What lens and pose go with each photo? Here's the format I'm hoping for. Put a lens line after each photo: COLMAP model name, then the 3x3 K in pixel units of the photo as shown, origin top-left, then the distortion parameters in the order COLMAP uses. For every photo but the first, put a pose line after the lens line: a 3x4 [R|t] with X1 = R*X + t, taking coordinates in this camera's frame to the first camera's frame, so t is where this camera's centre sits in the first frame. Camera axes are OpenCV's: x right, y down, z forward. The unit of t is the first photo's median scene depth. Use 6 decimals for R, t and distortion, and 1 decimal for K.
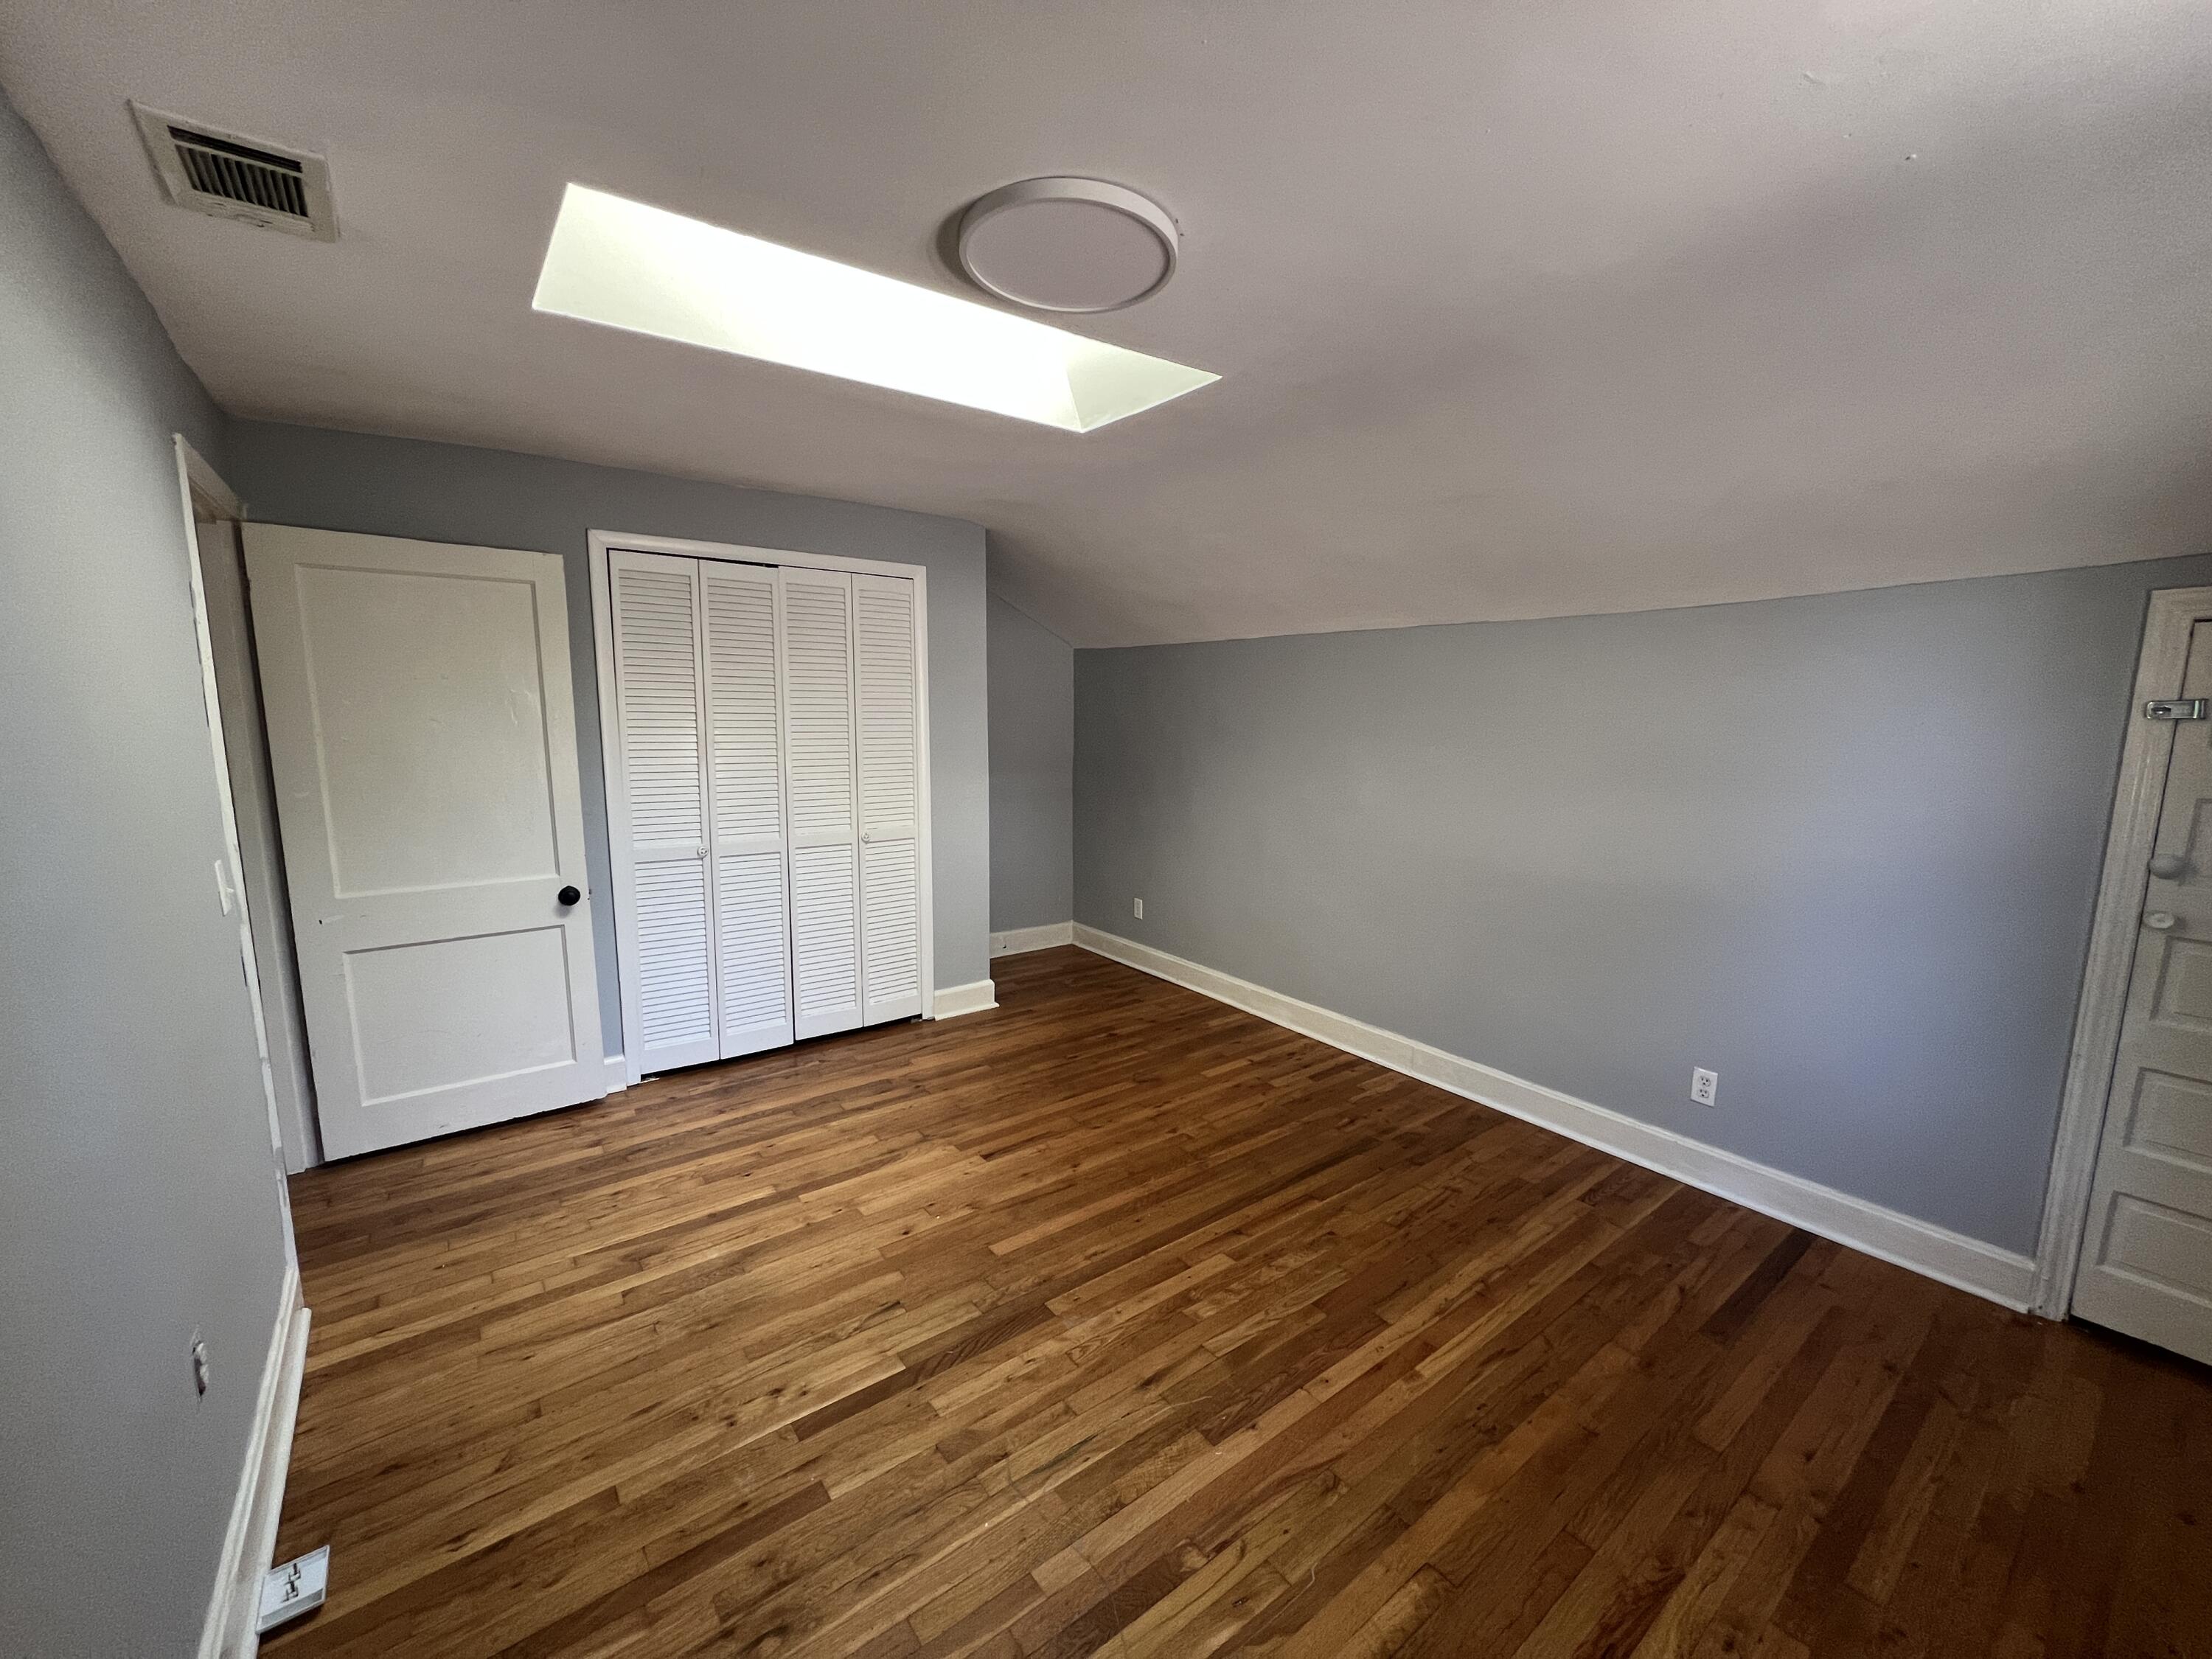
lens RADIAL K [[879.1, 0, 1103.2], [0, 879.1, 830.5], [0, 0, 1]] dist [-0.001247, 0.000875]
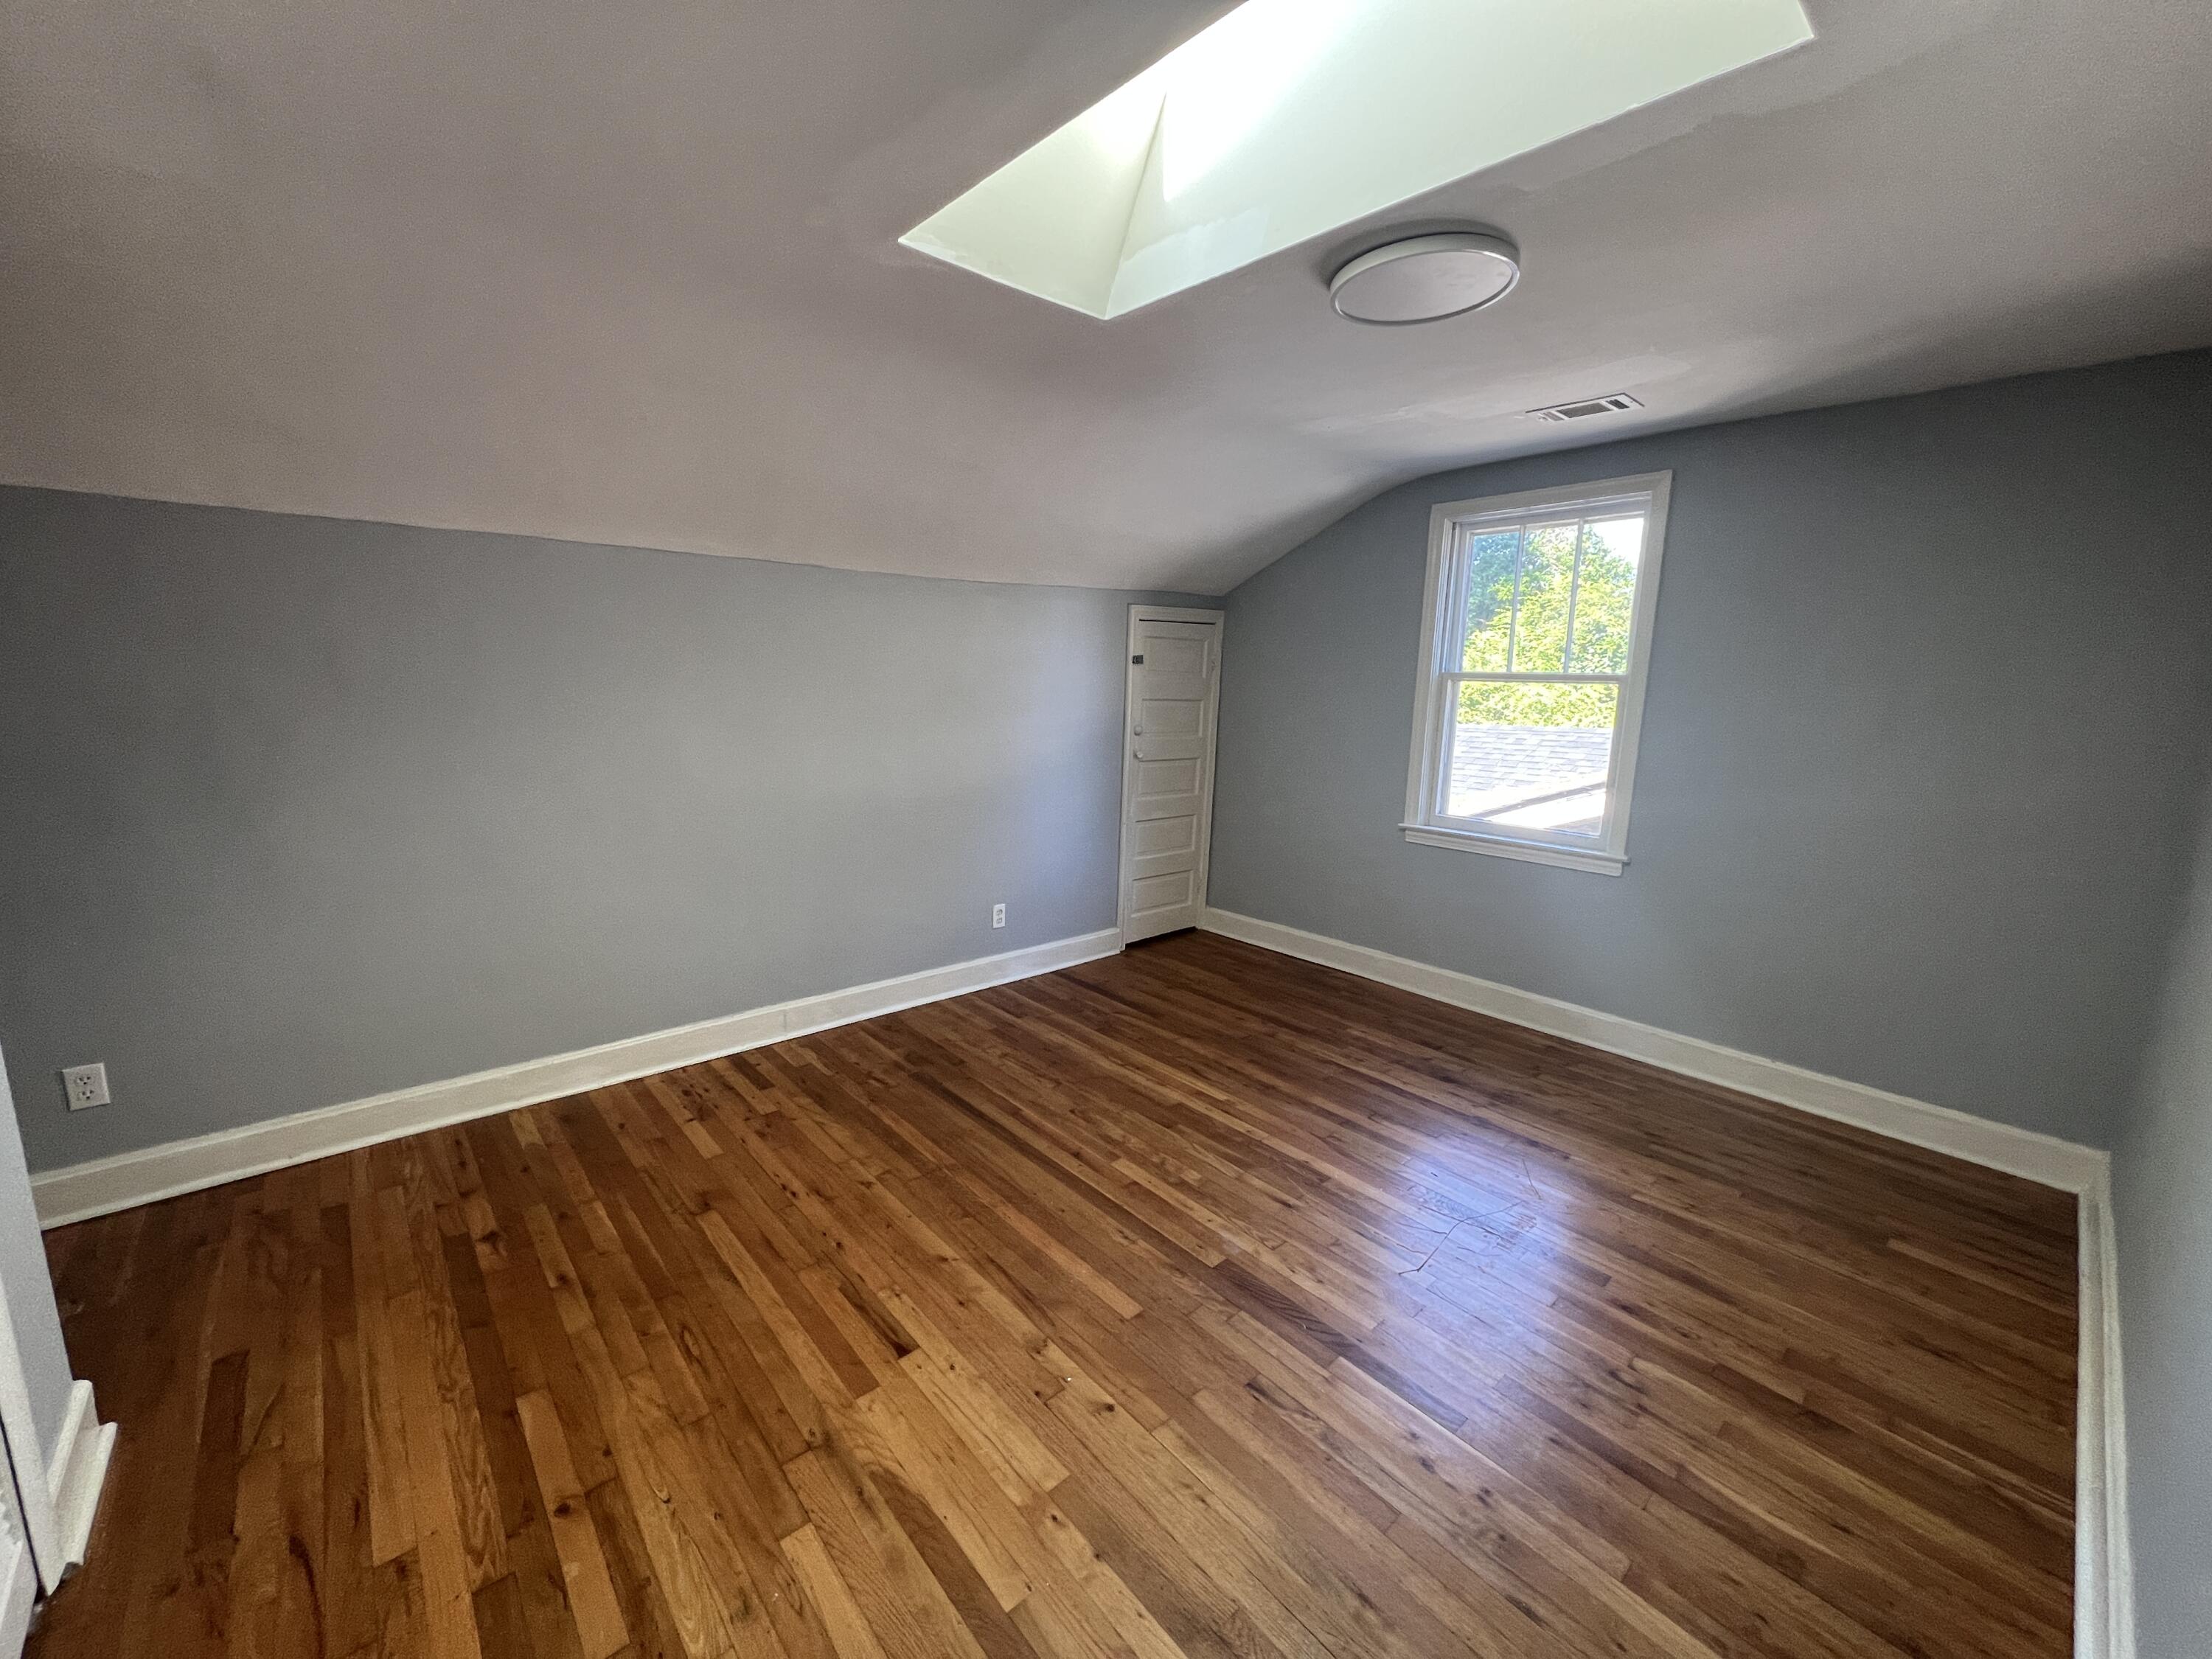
lens RADIAL K [[879.1, 0, 1103.2], [0, 879.1, 830.5], [0, 0, 1]] dist [-0.001247, 0.000875]
pose [[-0.072757, -0.190171, 0.979051, -0.819114], [0.118446, 0.973058, 0.197809, -0.130467], [-0.990291, 0.130356, -0.048271, 0.973085]]
